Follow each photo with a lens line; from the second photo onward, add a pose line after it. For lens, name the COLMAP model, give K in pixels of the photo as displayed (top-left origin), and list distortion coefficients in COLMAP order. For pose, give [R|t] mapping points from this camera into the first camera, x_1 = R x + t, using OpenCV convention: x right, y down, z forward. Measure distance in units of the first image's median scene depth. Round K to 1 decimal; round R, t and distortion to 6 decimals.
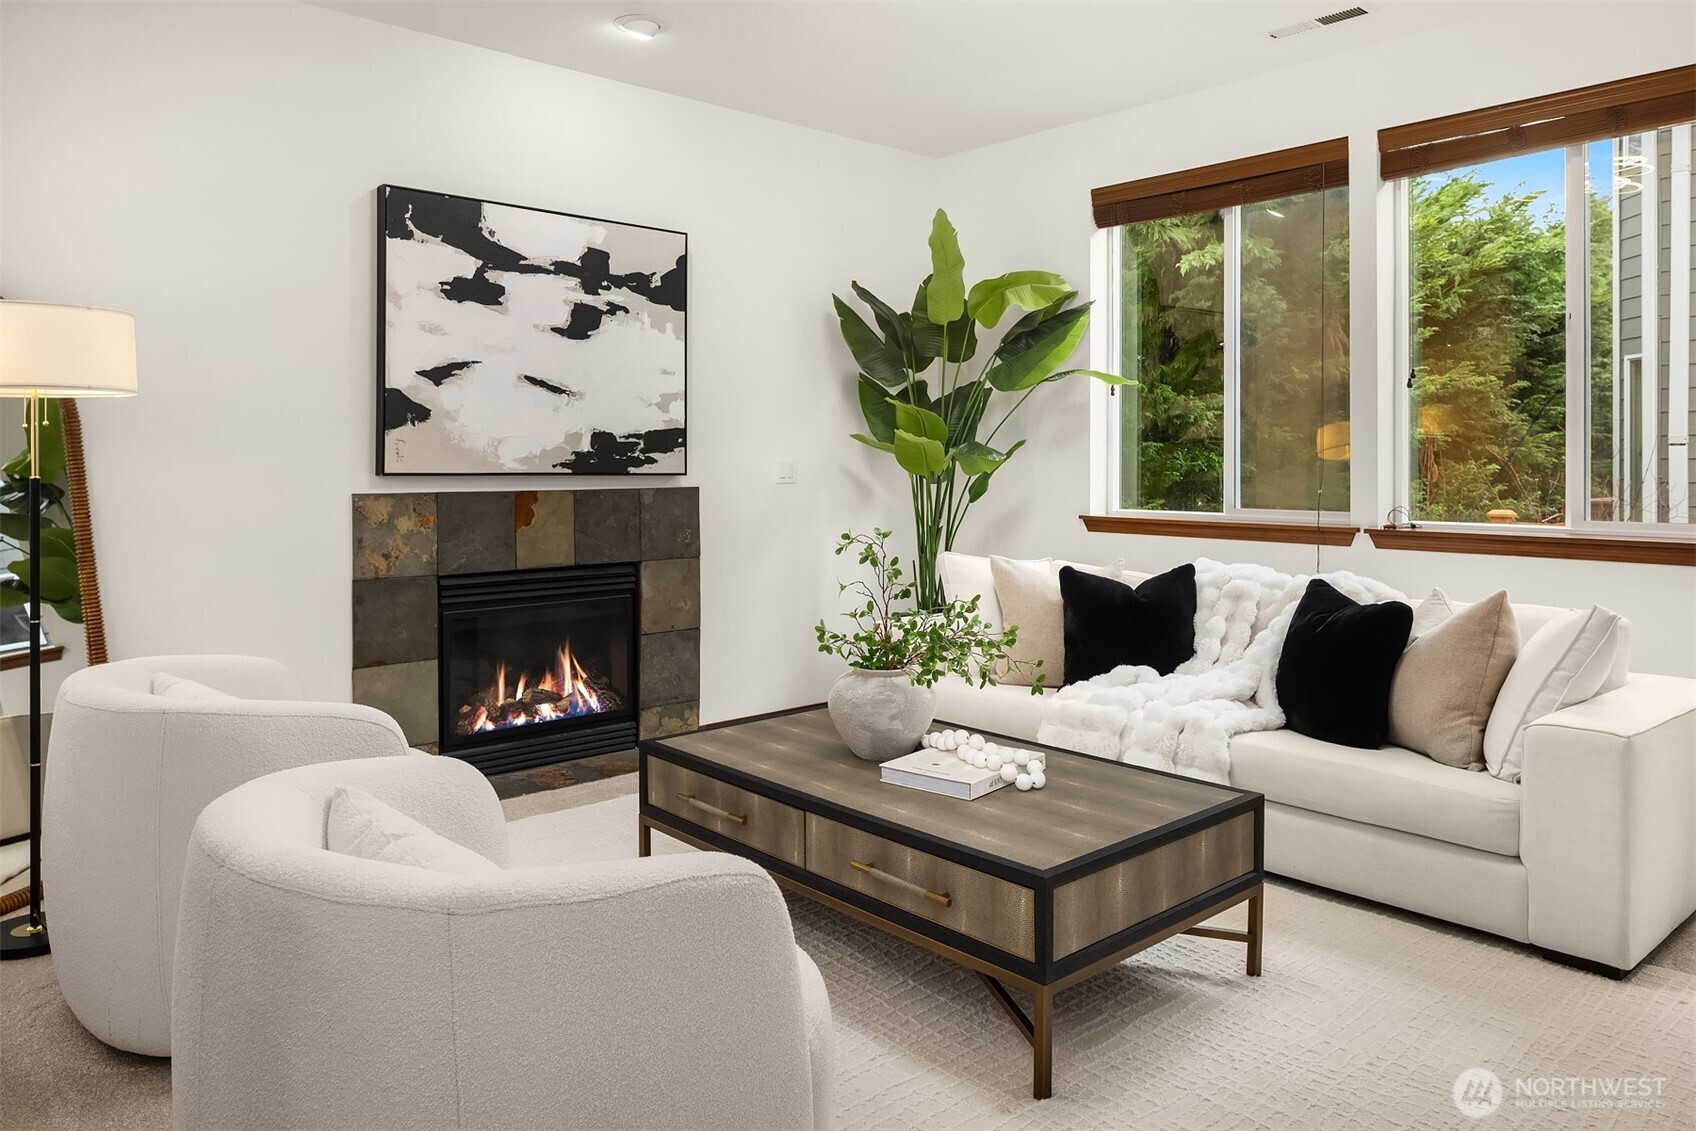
lens RADIAL K [[1162.5, 0, 833.5], [0, 1162.5, 464.0], [0, 0, 1]] dist [-0.009068, -0.002373]
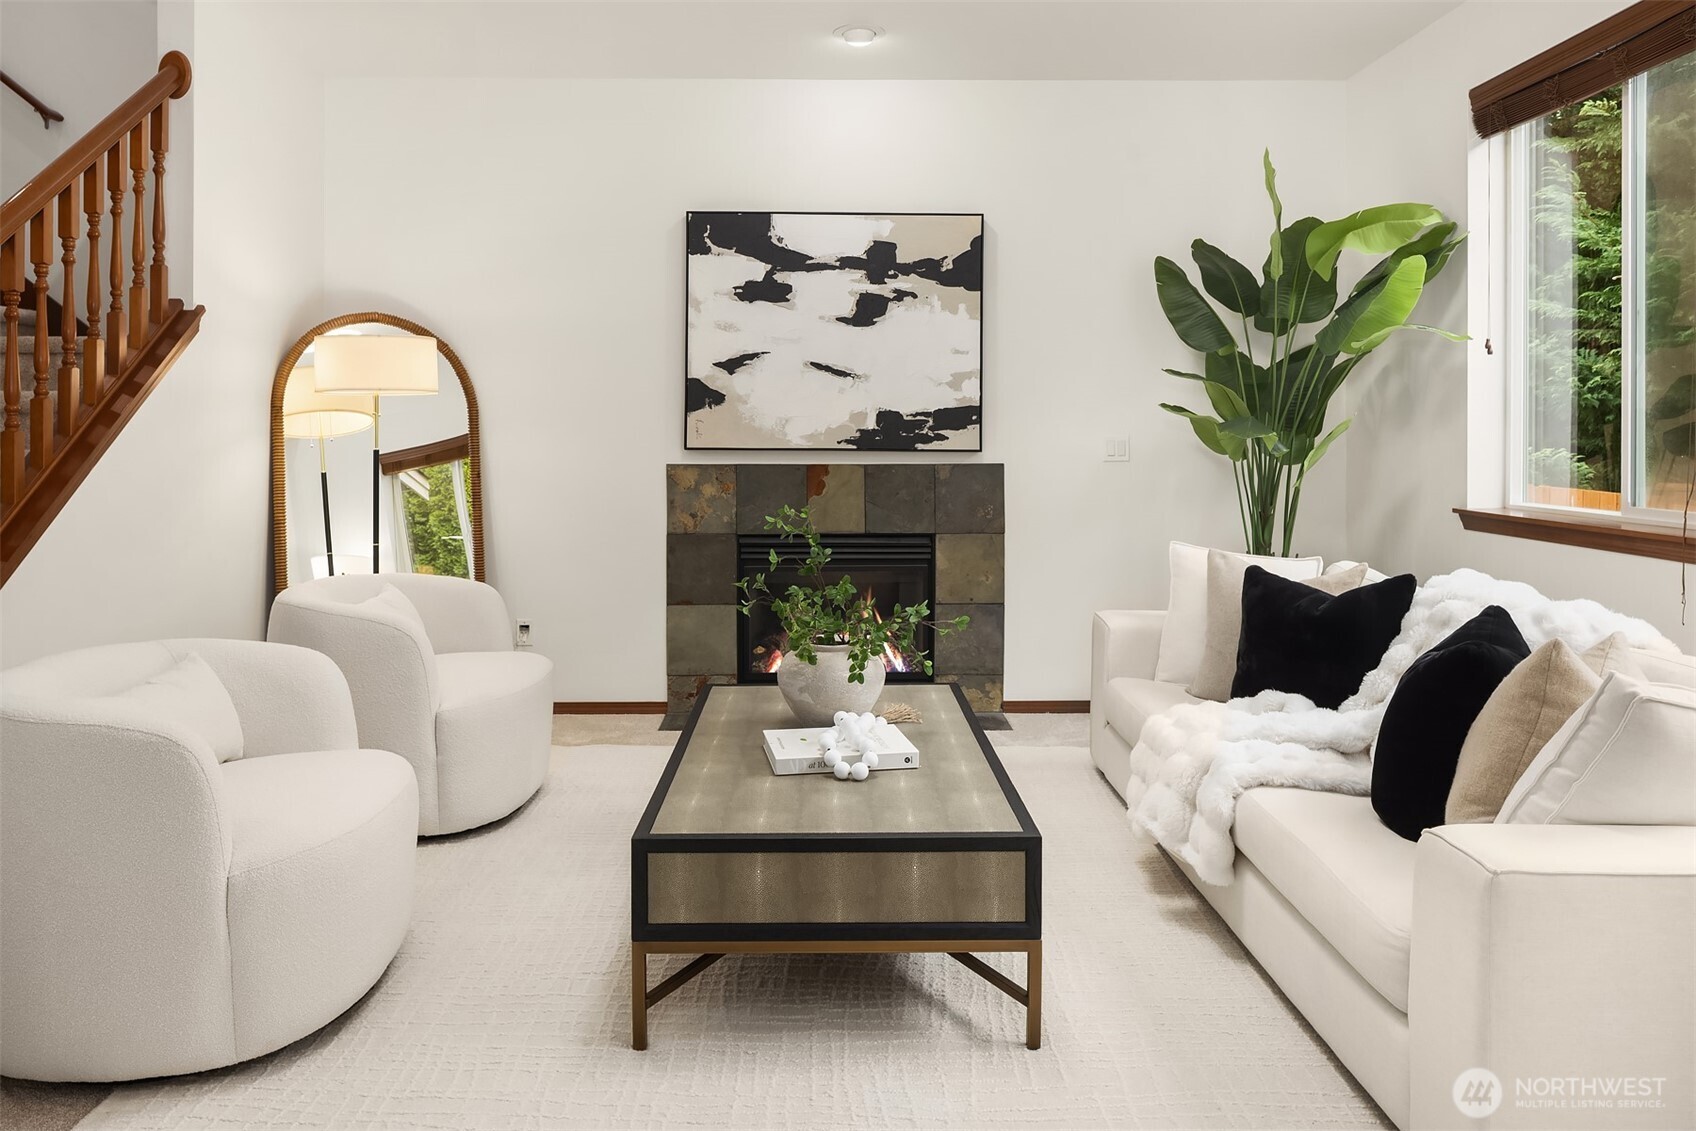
lens RADIAL K [[1170.0, 0, 822.7], [0, 1170.0, 432.8], [0, 0, 1]] dist [-0.003797, -0.000987]
pose [[0.754411, 0.000282, -0.656402, 0.472125], [-0.002393, 0.999994, -0.002320, -0.004649], [0.656398, 0.003321, 0.754407, 0.145534]]
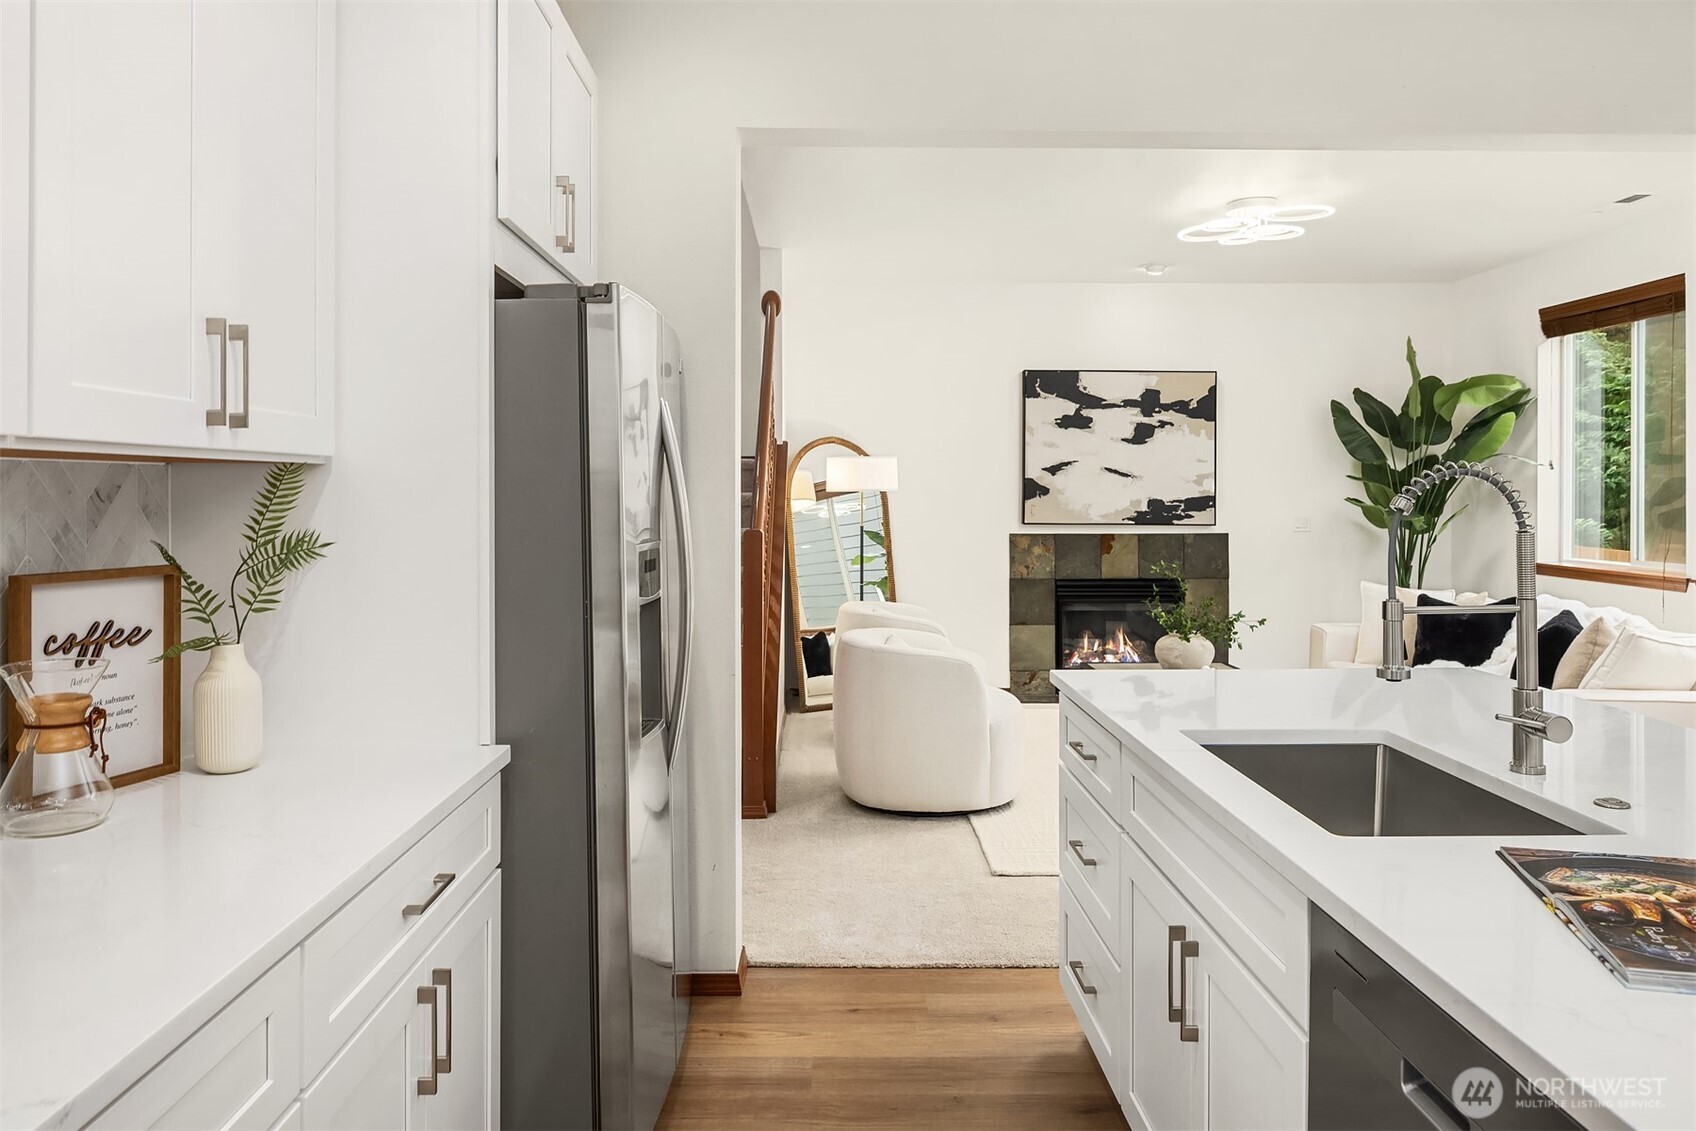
lens RADIAL K [[1169.3, 0, 825.4], [0, 1169.3, 492.2], [0, 0, 1]] dist [-0.004870, -0.001082]
pose [[0.750068, 0.001161, -0.661360, 0.559746], [-0.001501, 0.999999, 0.000053, -0.037207], [0.661359, 0.000953, 0.750069, -0.572034]]
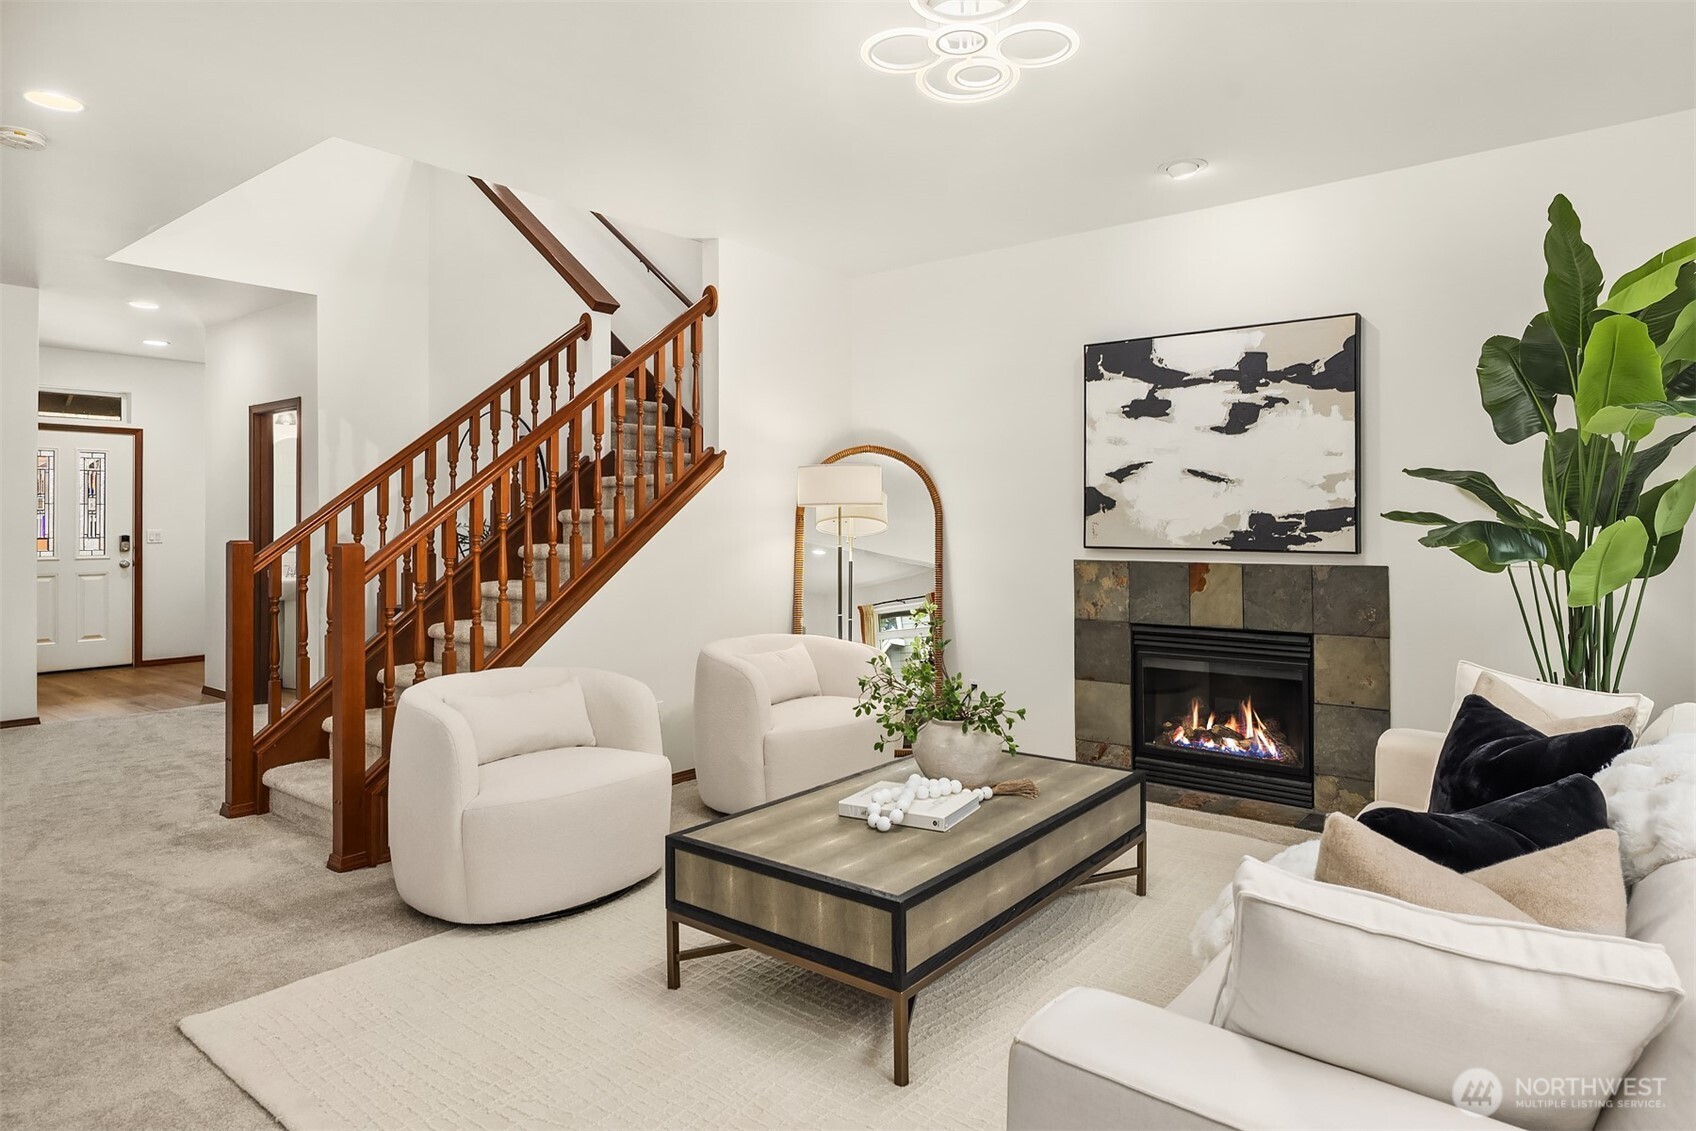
lens RADIAL K [[989.2, 0, 889.7], [0, 989.2, 511.8], [0, 0, 1]] dist [0.004516, 0.000293]
pose [[0.188097, -0.010929, -0.982090, 0.683774], [0.001672, 0.999940, -0.010808, -0.019376], [0.982149, 0.000391, 0.188104, 0.473389]]
